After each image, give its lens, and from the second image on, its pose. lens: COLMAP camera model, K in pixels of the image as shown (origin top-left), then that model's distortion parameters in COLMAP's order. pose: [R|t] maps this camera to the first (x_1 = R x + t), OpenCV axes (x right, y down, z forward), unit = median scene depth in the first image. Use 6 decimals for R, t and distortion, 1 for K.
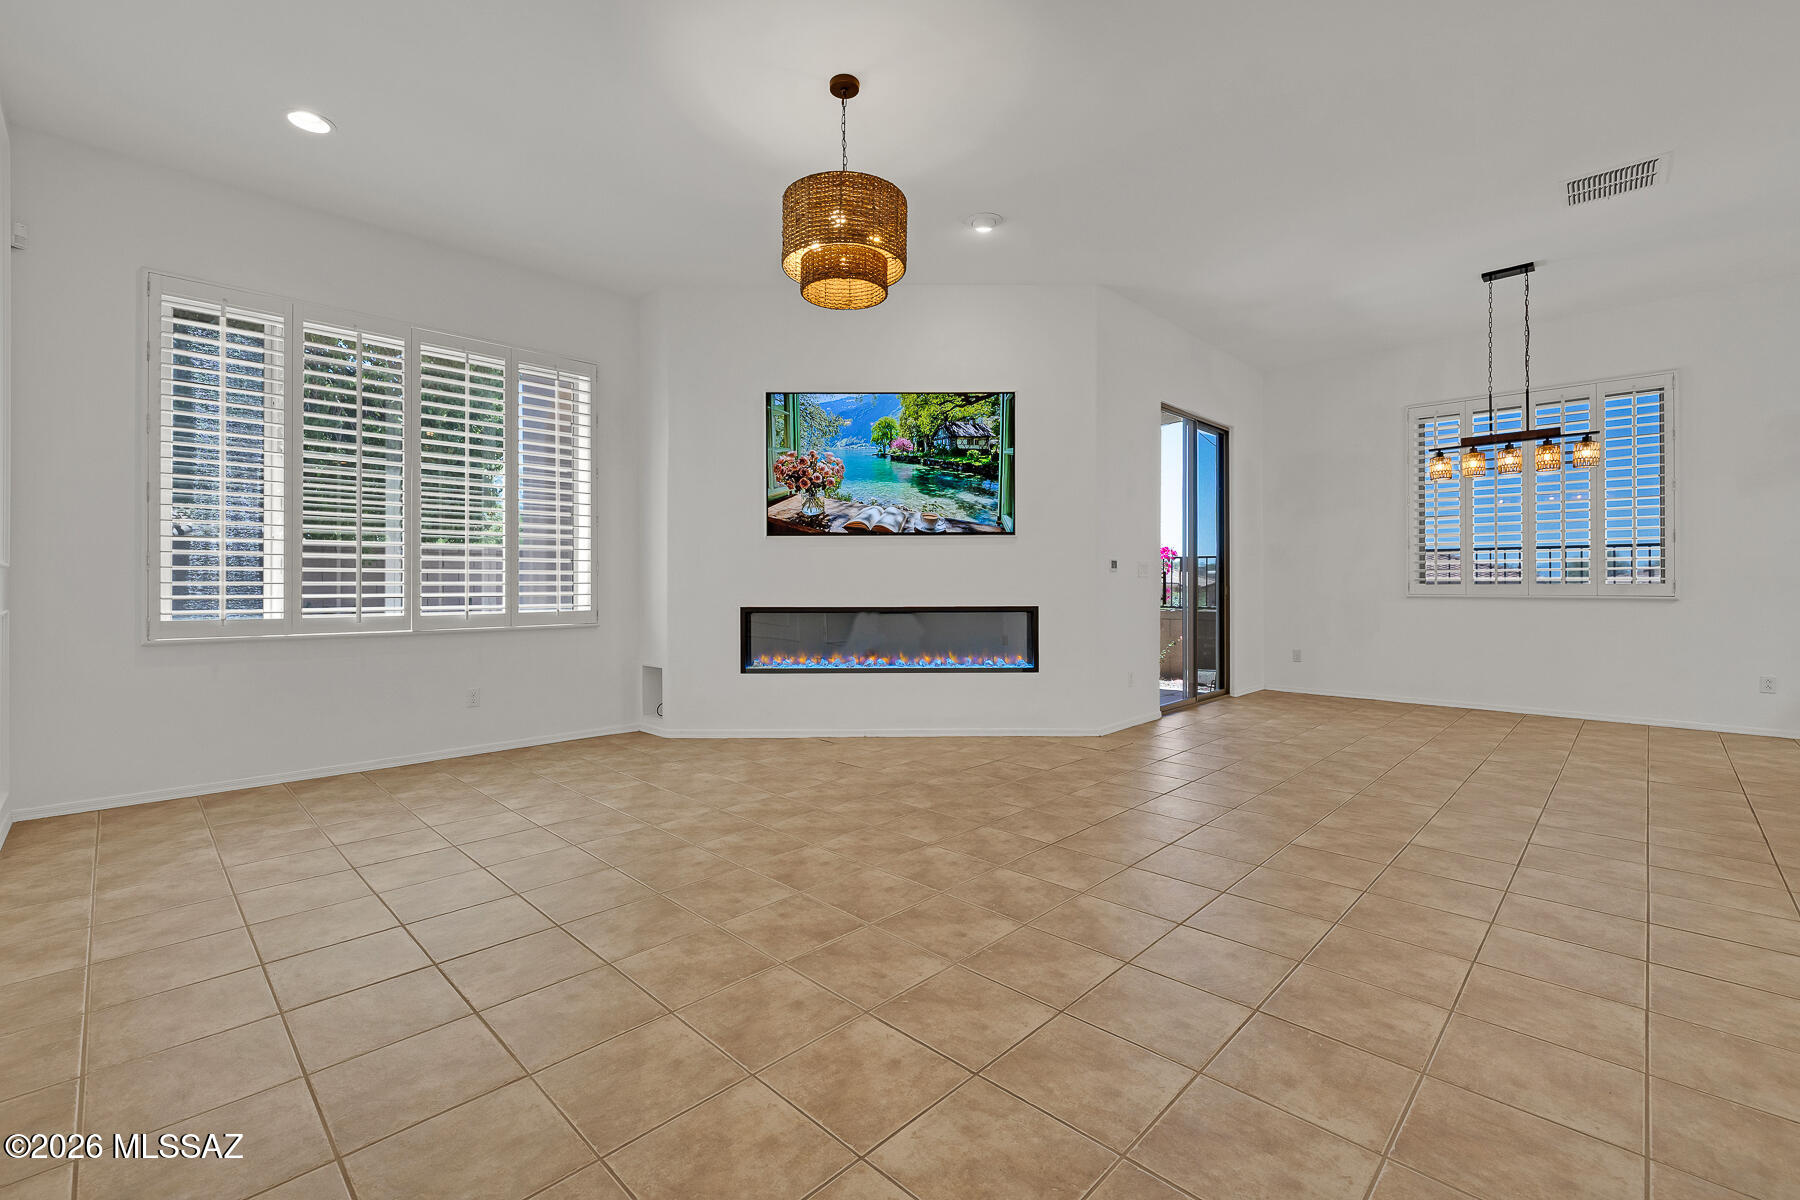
lens RADIAL K [[758.3, 0, 907.2], [0, 758.3, 603.7], [0, 0, 1]] dist [-0.002829, 0.000379]
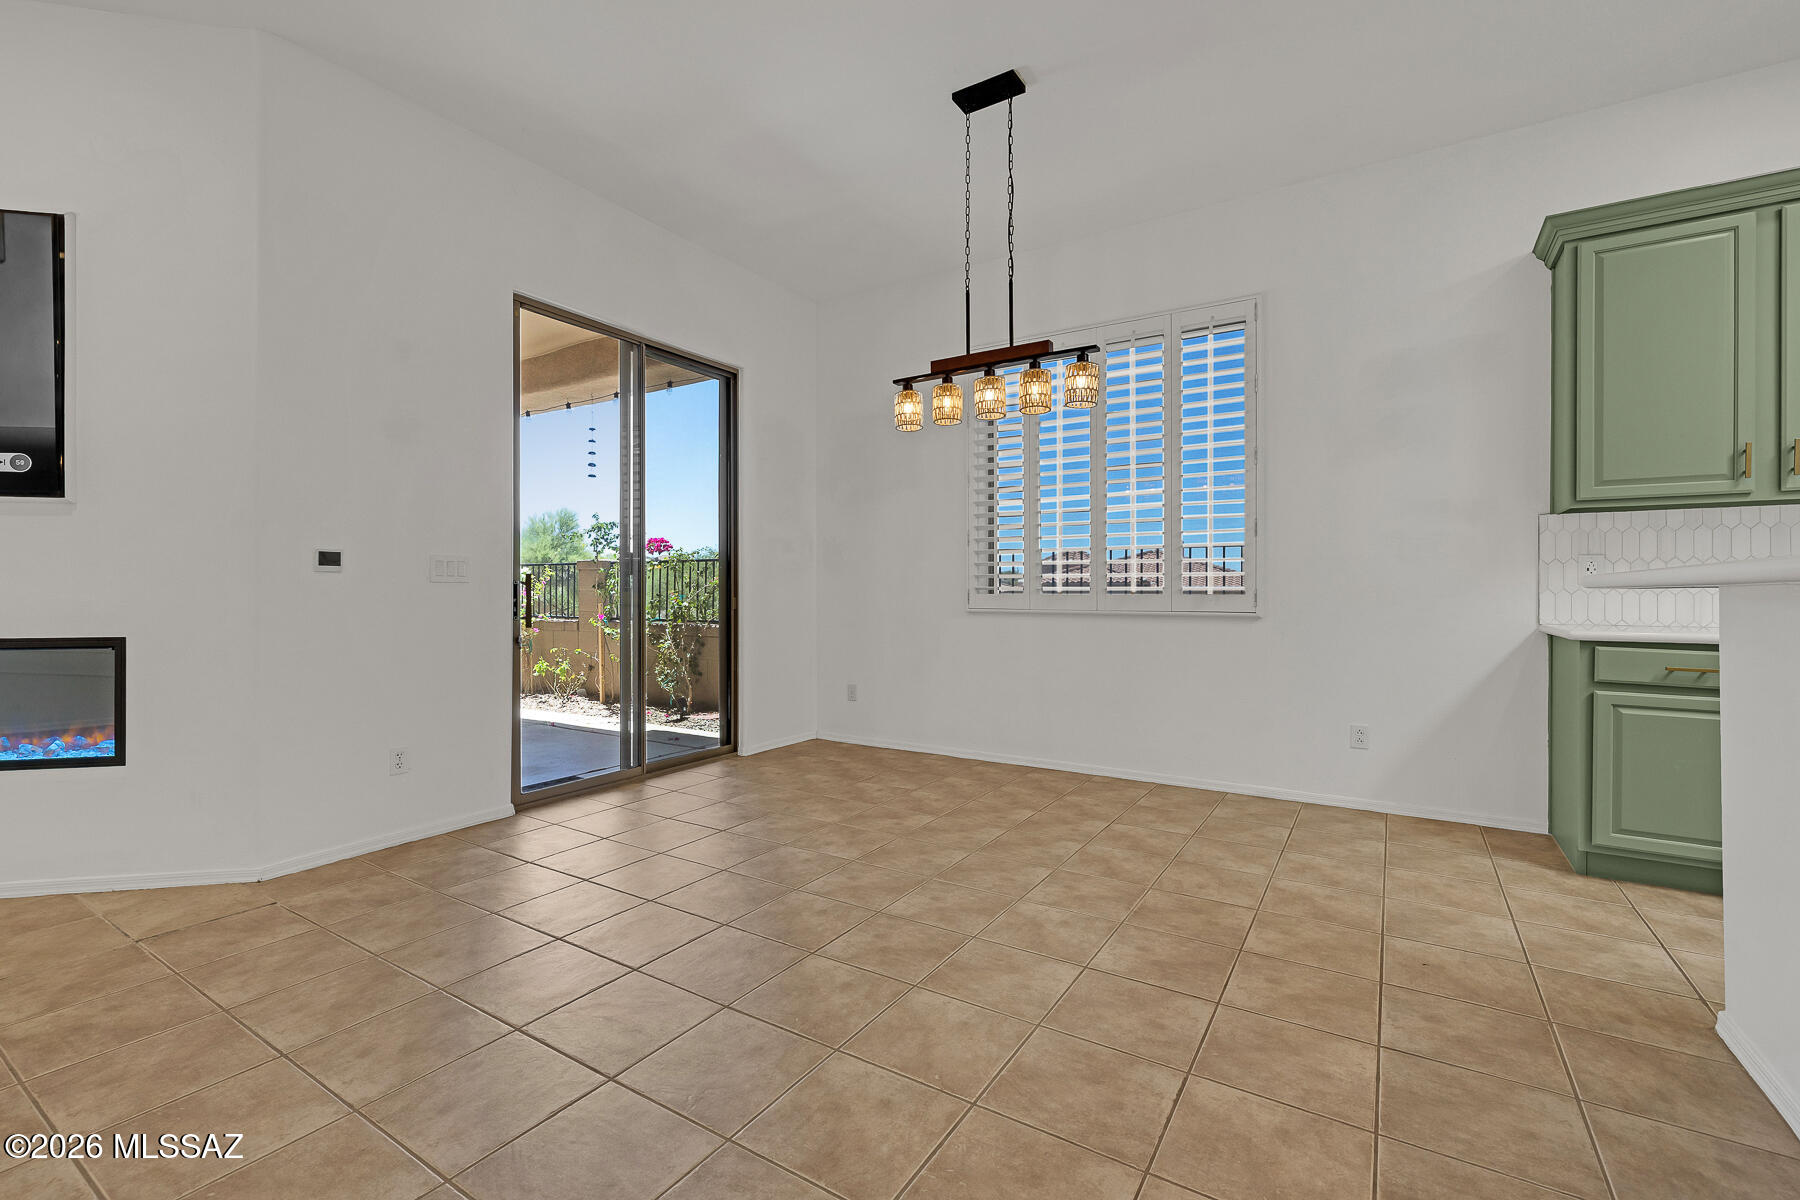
lens RADIAL K [[759.2, 0, 891.0], [0, 759.2, 592.4], [0, 0, 1]] dist [-0.000985, -0.000424]
pose [[0.981092, 0.002701, 0.193522, 0.578389], [0.001976, 0.999711, -0.023970, -0.013217], [-0.193531, 0.023899, 0.980803, 0.397533]]
